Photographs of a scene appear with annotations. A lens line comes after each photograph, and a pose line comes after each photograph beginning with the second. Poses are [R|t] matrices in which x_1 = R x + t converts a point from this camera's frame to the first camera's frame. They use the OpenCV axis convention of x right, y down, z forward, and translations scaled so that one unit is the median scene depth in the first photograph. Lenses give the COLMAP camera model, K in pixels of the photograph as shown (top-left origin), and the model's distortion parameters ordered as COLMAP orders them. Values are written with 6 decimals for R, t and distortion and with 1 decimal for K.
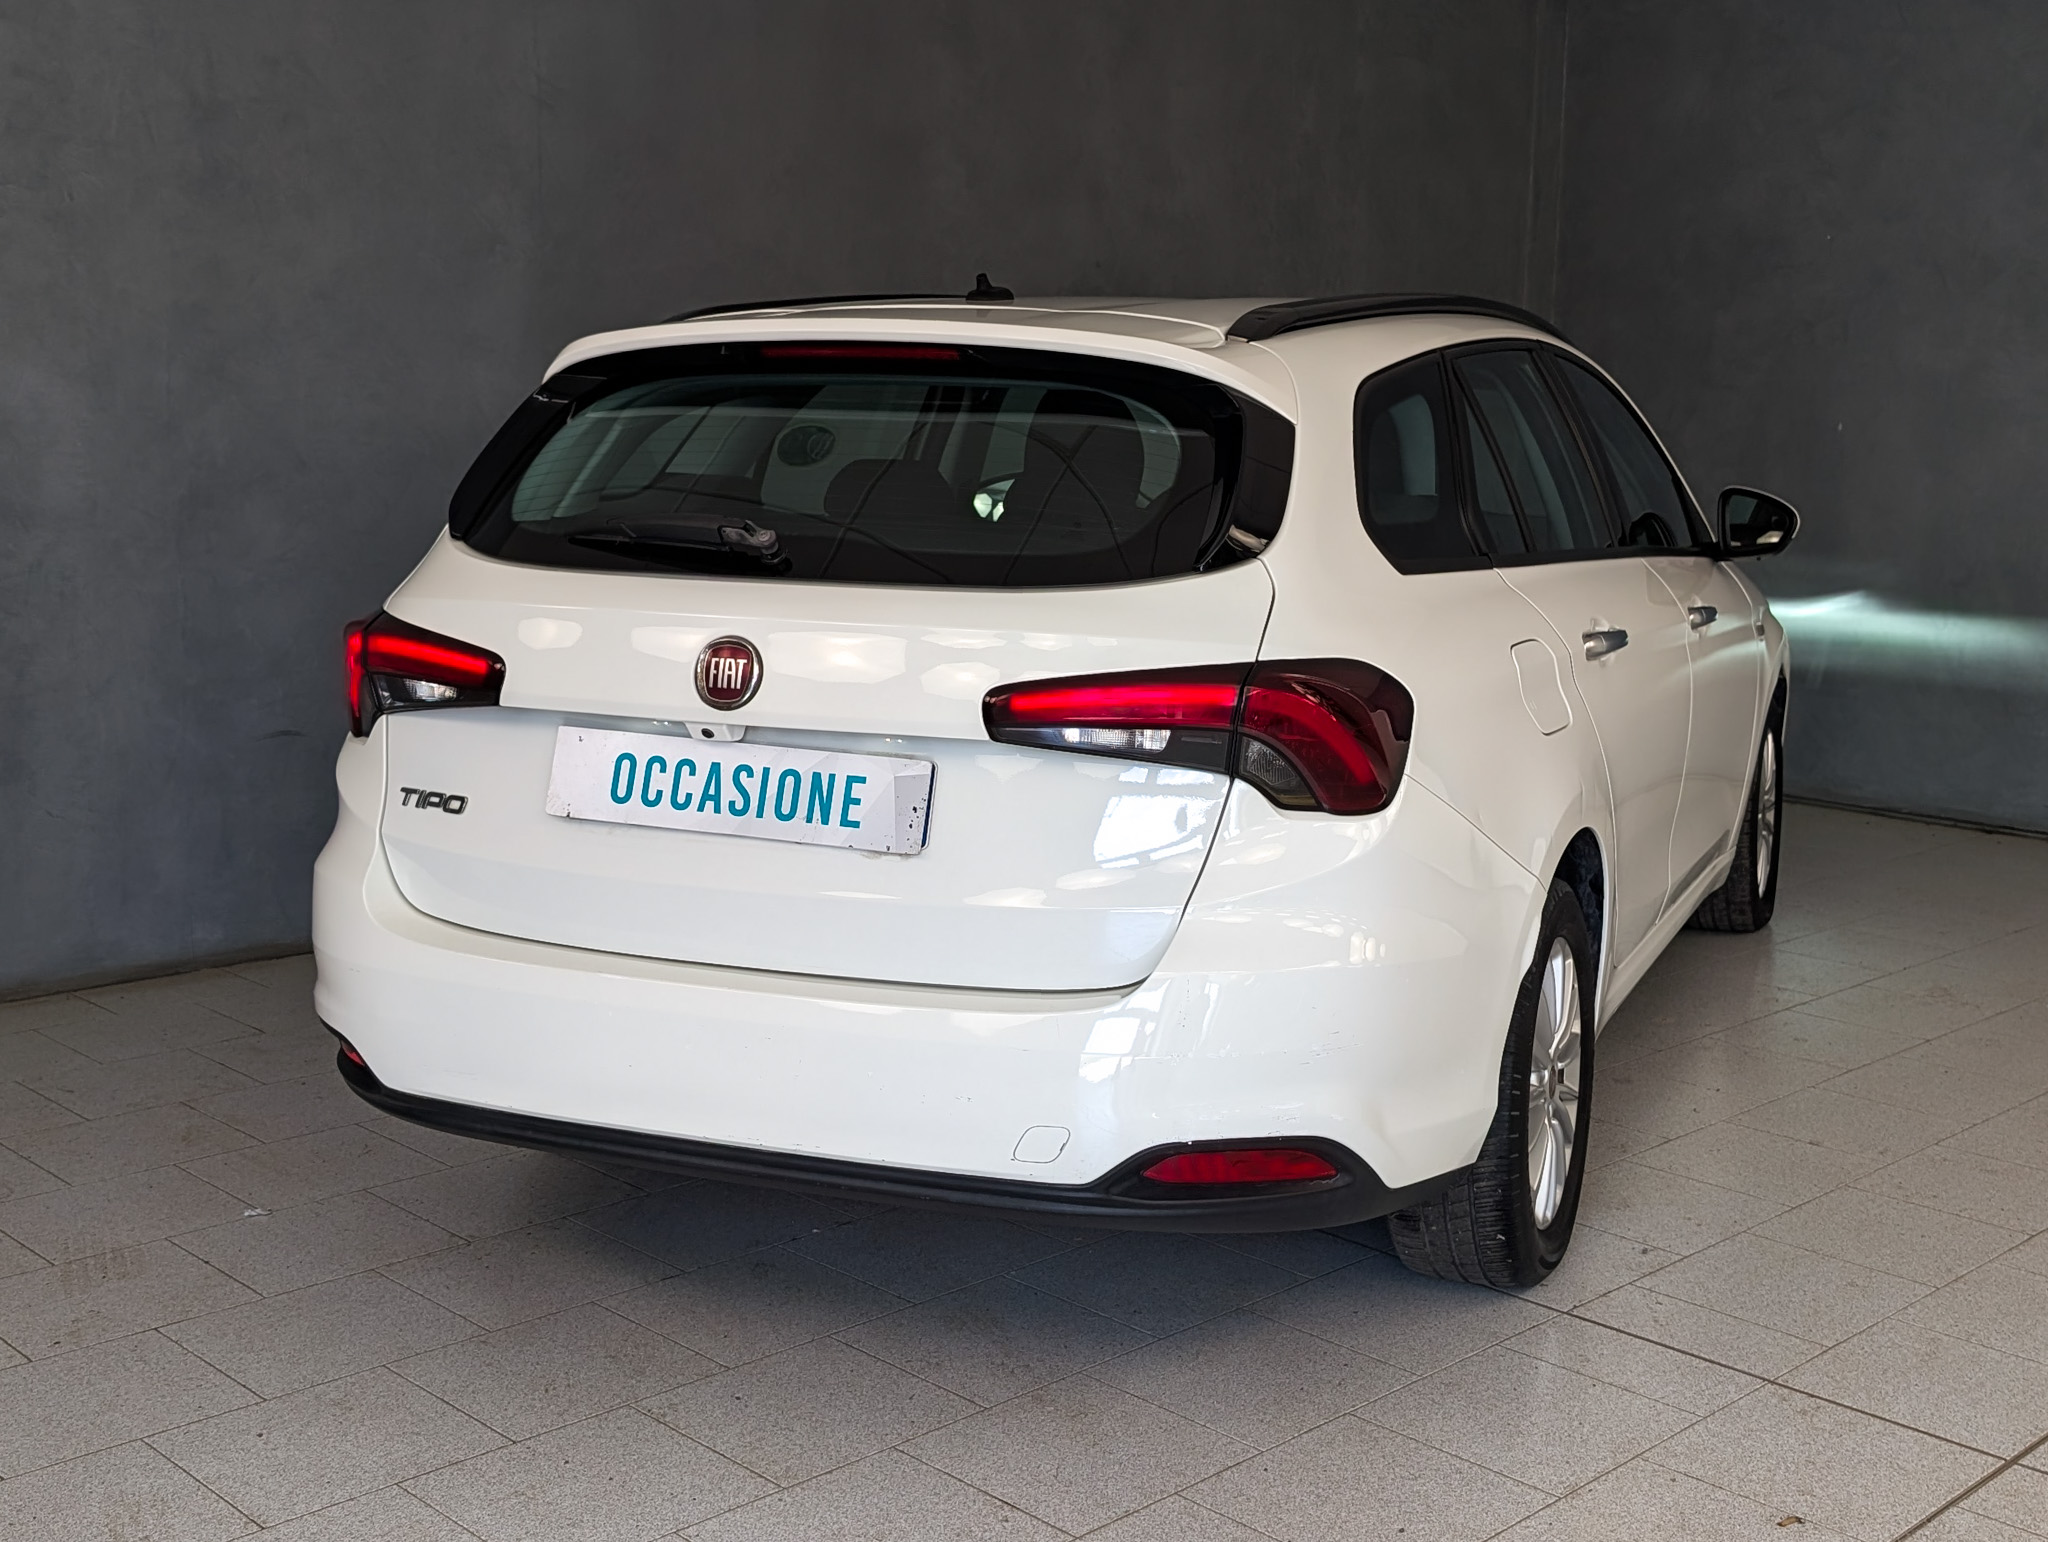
lens RADIAL K [[1422.2, 0, 1232.6], [0, 1422.2, 641.5], [0, 0, 1]] dist [0.003156, -0.002119]
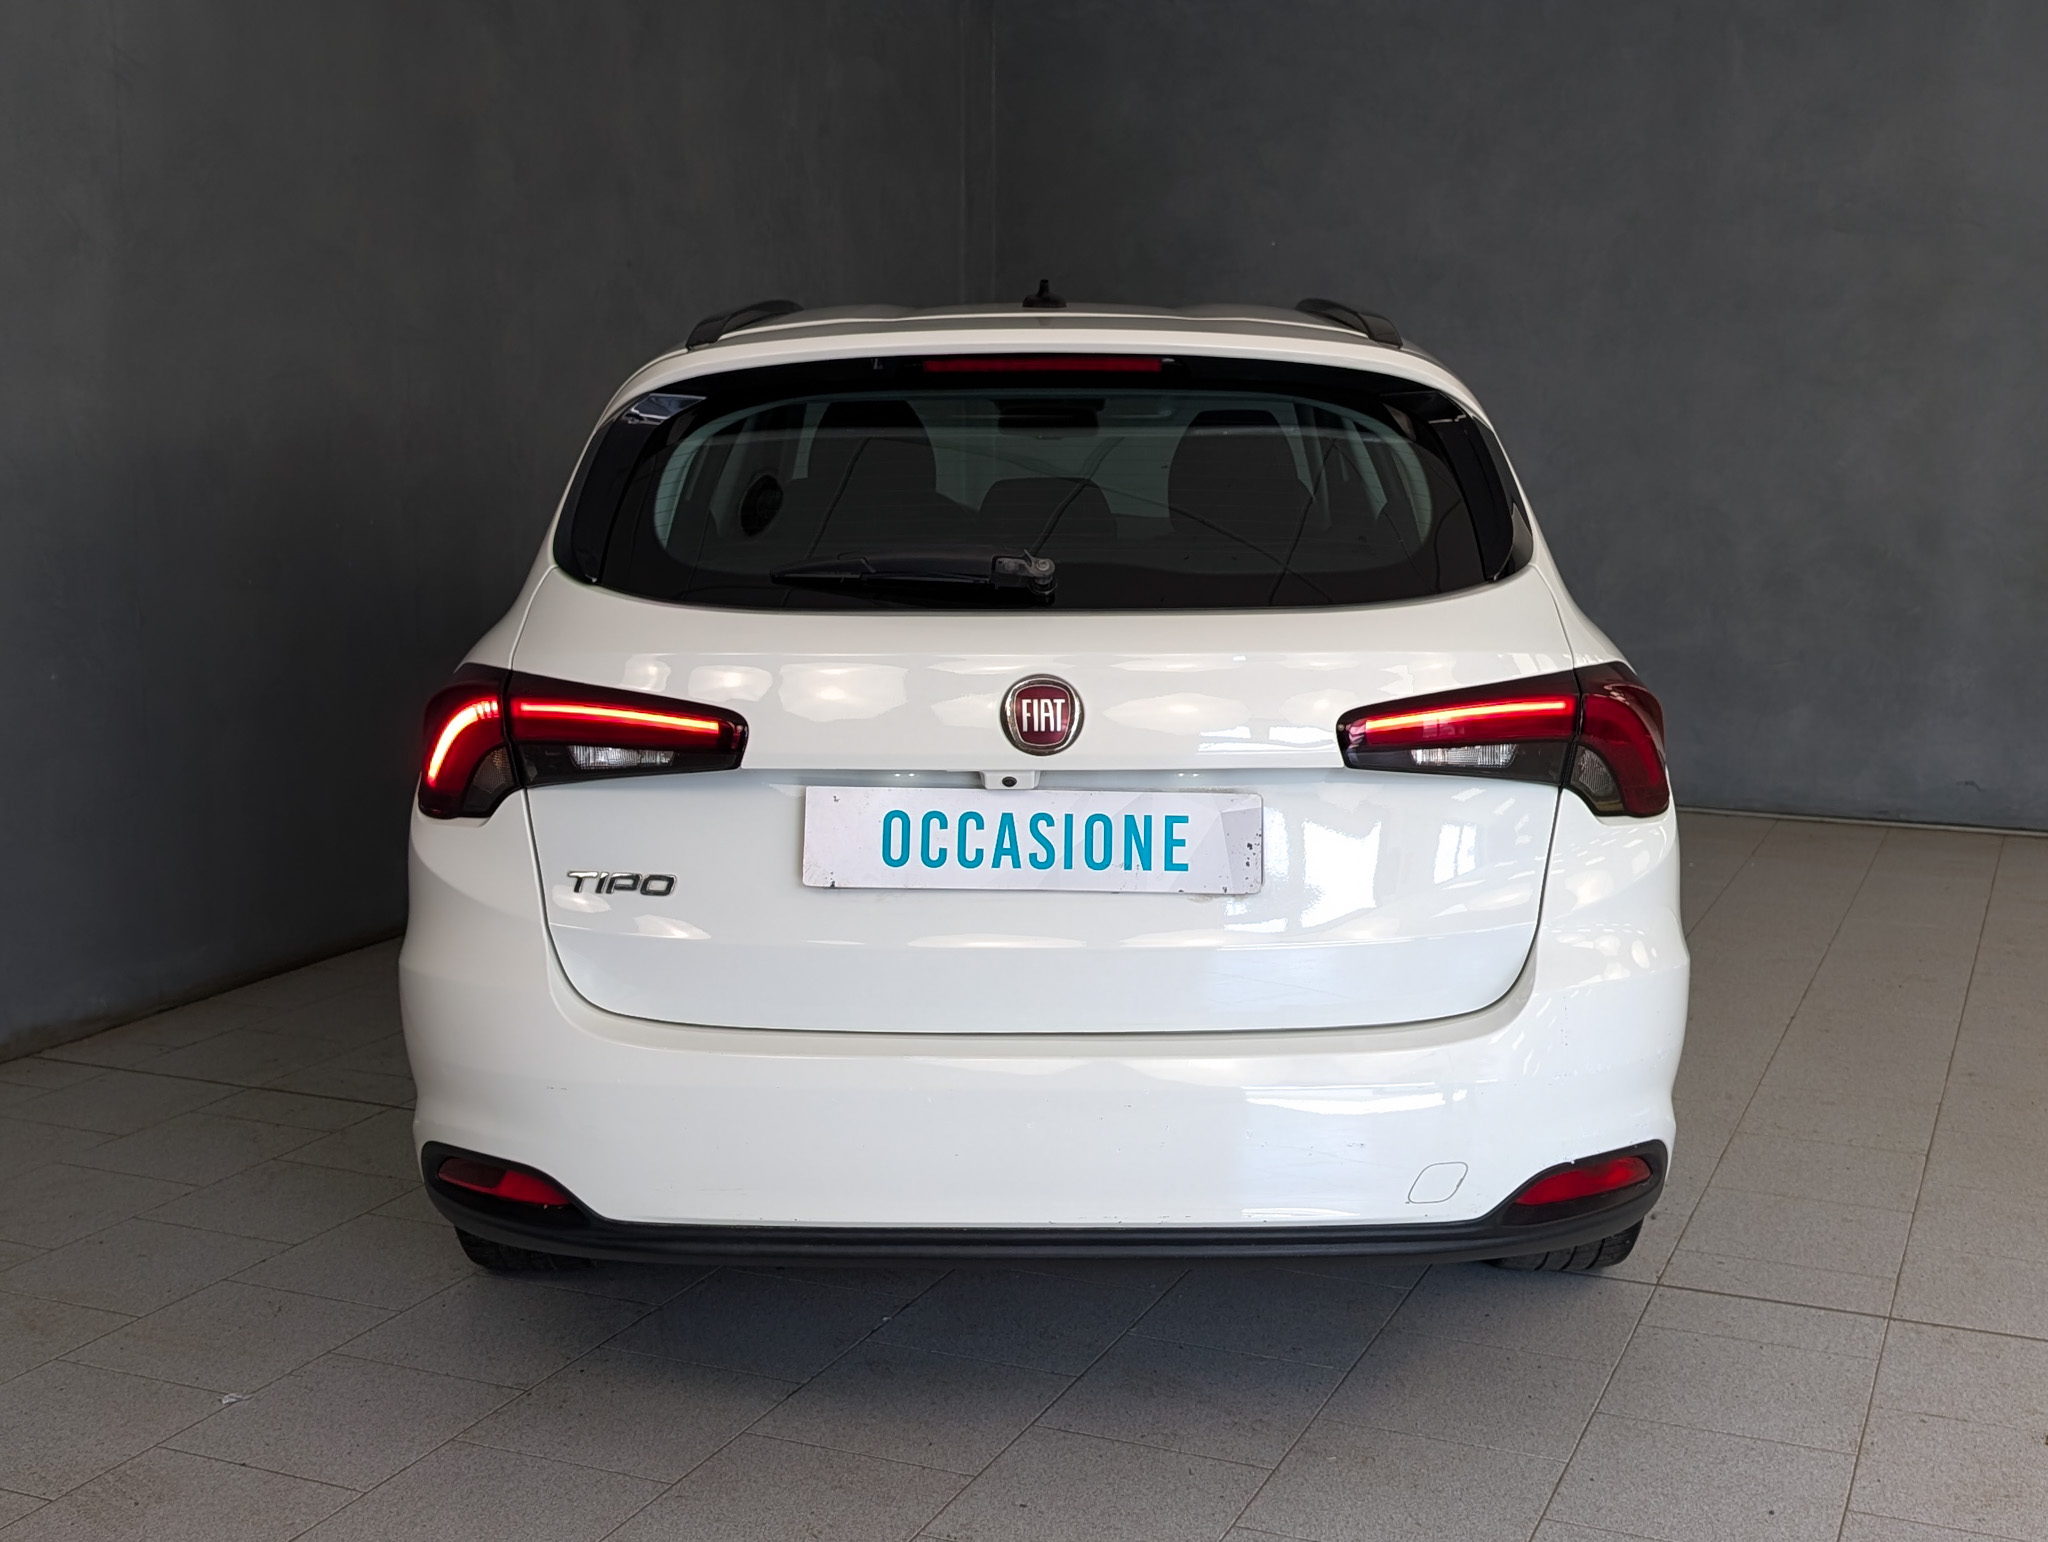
lens RADIAL K [[1448.1, 0, 1007.4], [0, 1448.1, 633.9], [0, 0, 1]] dist [0.010808, -0.007713]
pose [[0.973391, -0.049213, 0.223804, -0.569189], [0.052033, 0.998623, -0.006718, -0.024351], [-0.223165, 0.018184, 0.974611, 0.087295]]
